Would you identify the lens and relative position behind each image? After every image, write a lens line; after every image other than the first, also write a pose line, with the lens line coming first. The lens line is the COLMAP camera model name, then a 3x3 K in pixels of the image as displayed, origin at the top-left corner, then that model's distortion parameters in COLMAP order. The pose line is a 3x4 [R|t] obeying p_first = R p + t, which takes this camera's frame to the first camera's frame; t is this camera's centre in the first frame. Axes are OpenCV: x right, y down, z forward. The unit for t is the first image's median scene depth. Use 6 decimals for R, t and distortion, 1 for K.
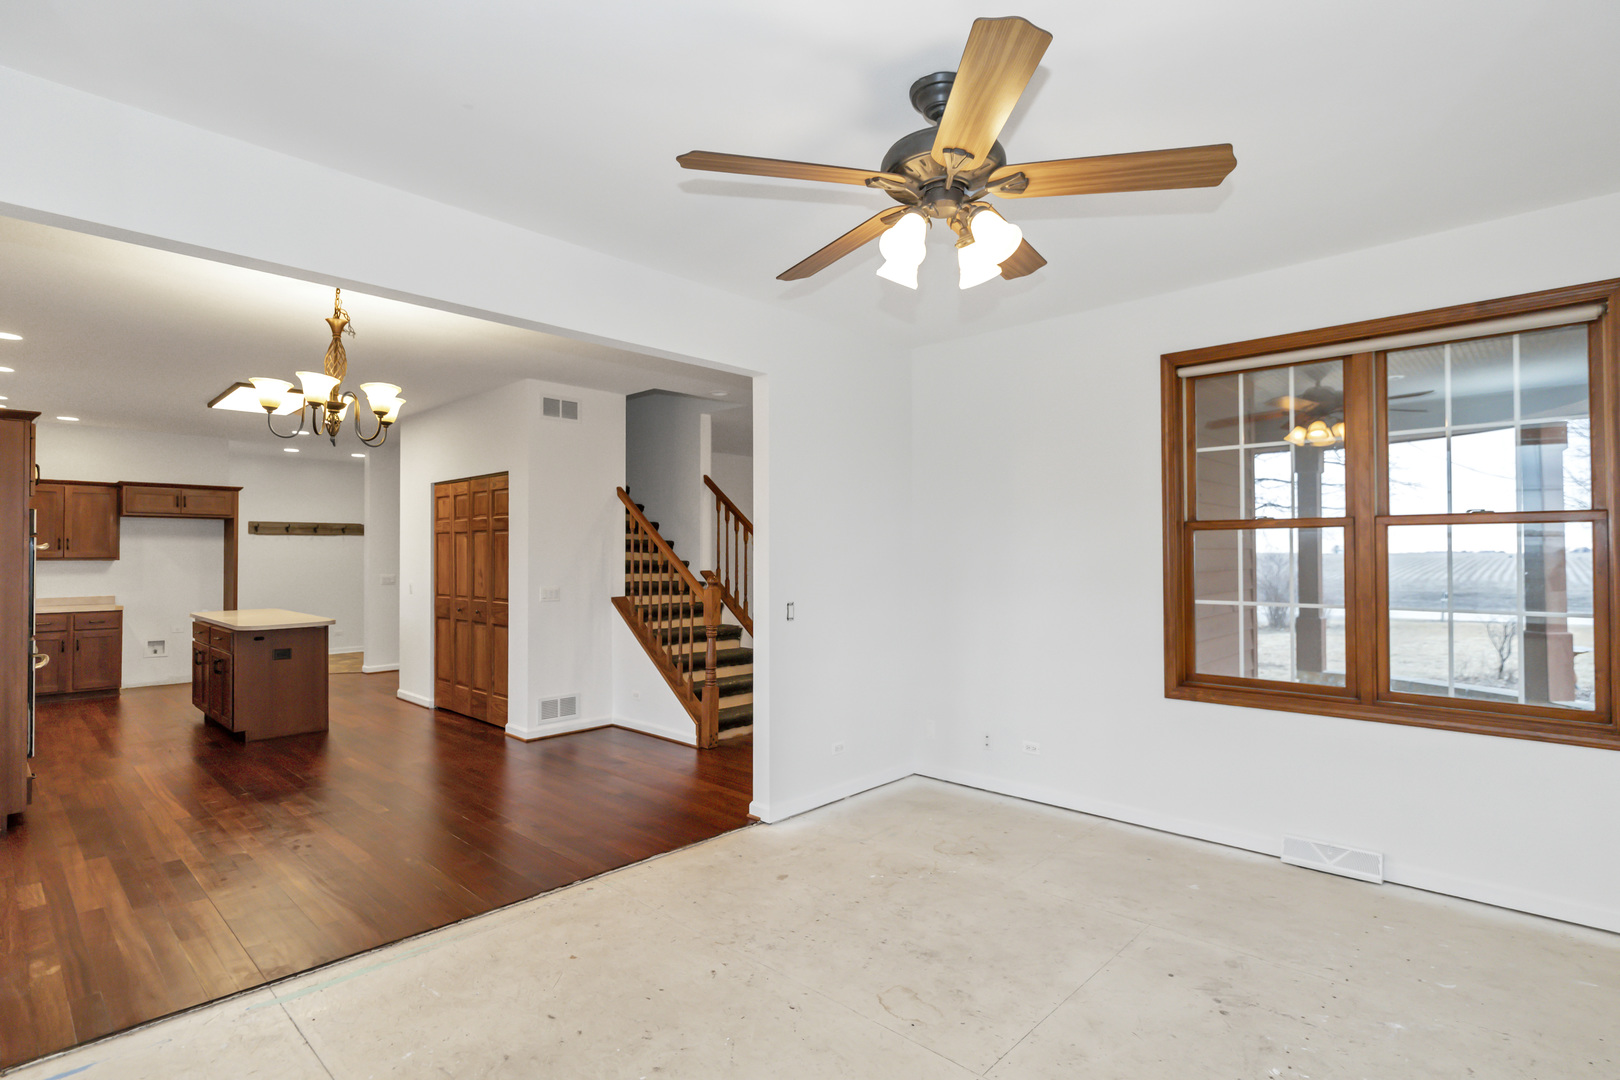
lens RADIAL K [[785.5, 0, 810.0], [0, 785.5, 540.0], [0, 0, 1]] dist [-0.003199, 0.000087]
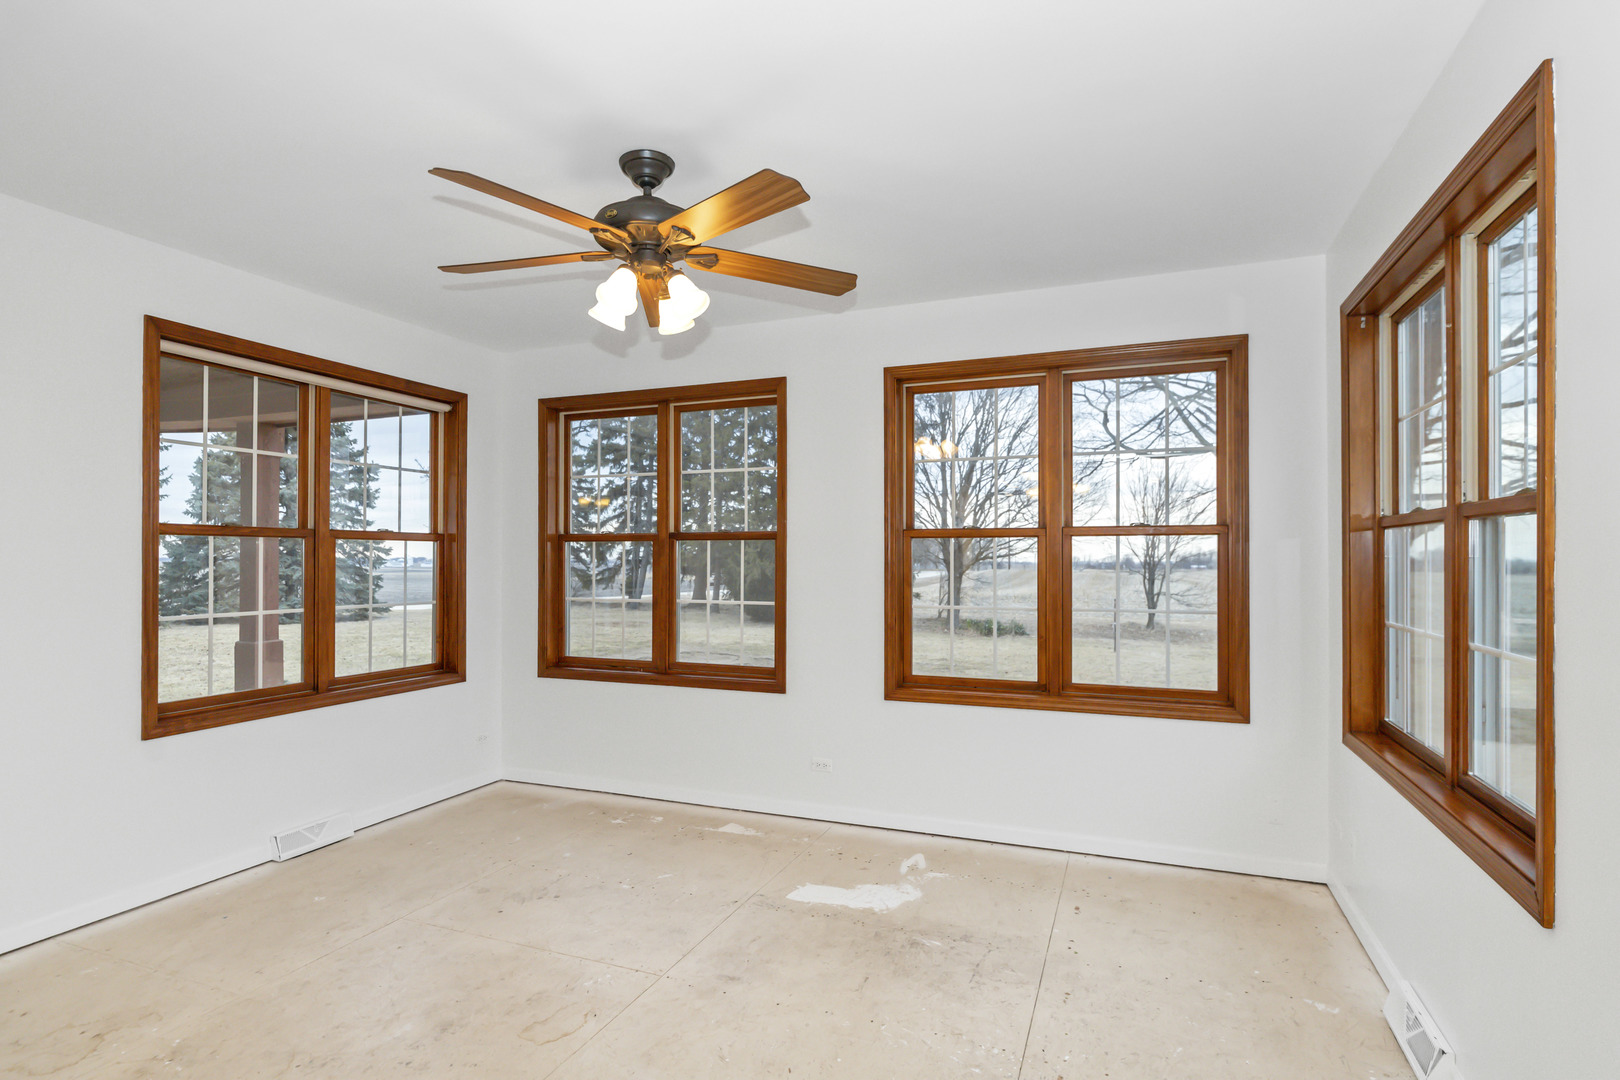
lens RADIAL K [[807.0, 0, 819.1], [0, 807.0, 544.0], [0, 0, 1]] dist [-0.000041, -0.000718]
pose [[-0.365842, 0.015890, 0.930541, -0.725490], [-0.018823, 0.999523, -0.024468, 0.007831], [-0.930487, -0.026467, -0.365369, 0.829397]]
